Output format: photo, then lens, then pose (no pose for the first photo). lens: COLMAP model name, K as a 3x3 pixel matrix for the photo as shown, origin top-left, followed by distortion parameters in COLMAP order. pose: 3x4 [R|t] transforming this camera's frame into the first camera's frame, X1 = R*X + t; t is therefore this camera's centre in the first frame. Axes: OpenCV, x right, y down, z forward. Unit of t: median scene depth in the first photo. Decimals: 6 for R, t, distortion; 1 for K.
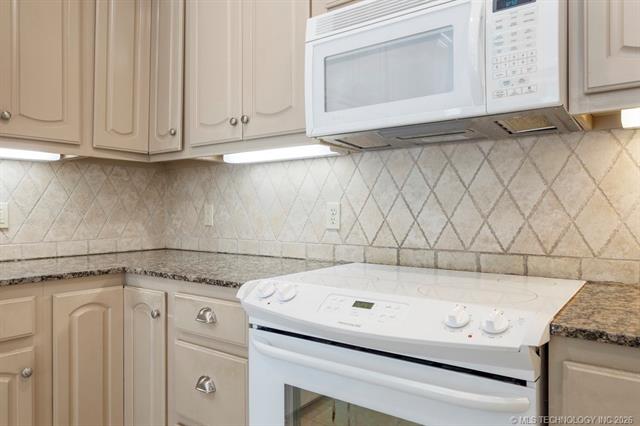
lens RADIAL K [[446.2, 0, 319.7], [0, 446.2, 213.1], [0, 0, 1]] dist [0.002855, 0.002447]
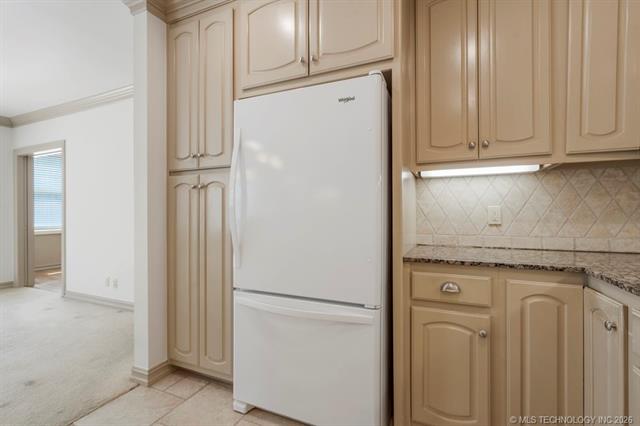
lens RADIAL K [[296.5, 0, 319.5], [0, 296.5, 211.6], [0, 0, 1]] dist [-0.010554, 0.001784]
pose [[0.214528, -0.002967, -0.976713, 0.075497], [-0.002641, 0.999990, -0.003617, -0.001138], [0.976714, 0.003356, 0.214518, 0.262614]]
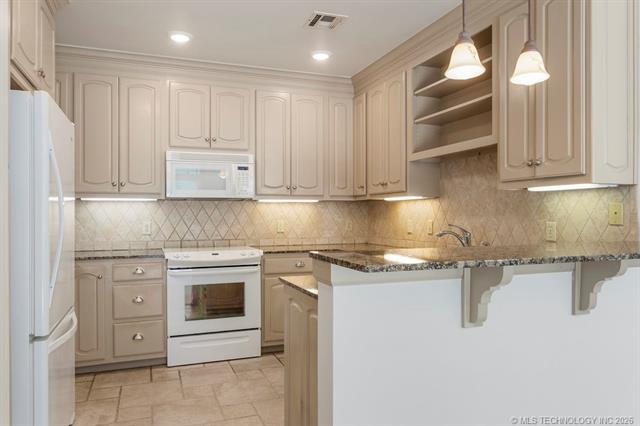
lens RADIAL K [[446.2, 0, 319.4], [0, 446.2, 213.8], [0, 0, 1]] dist [0.002855, 0.002447]
pose [[0.538358, -0.001691, 0.842715, -1.571112], [0.005318, 0.999985, -0.001390, -0.066165], [-0.842700, 0.005229, 0.538359, -1.017355]]
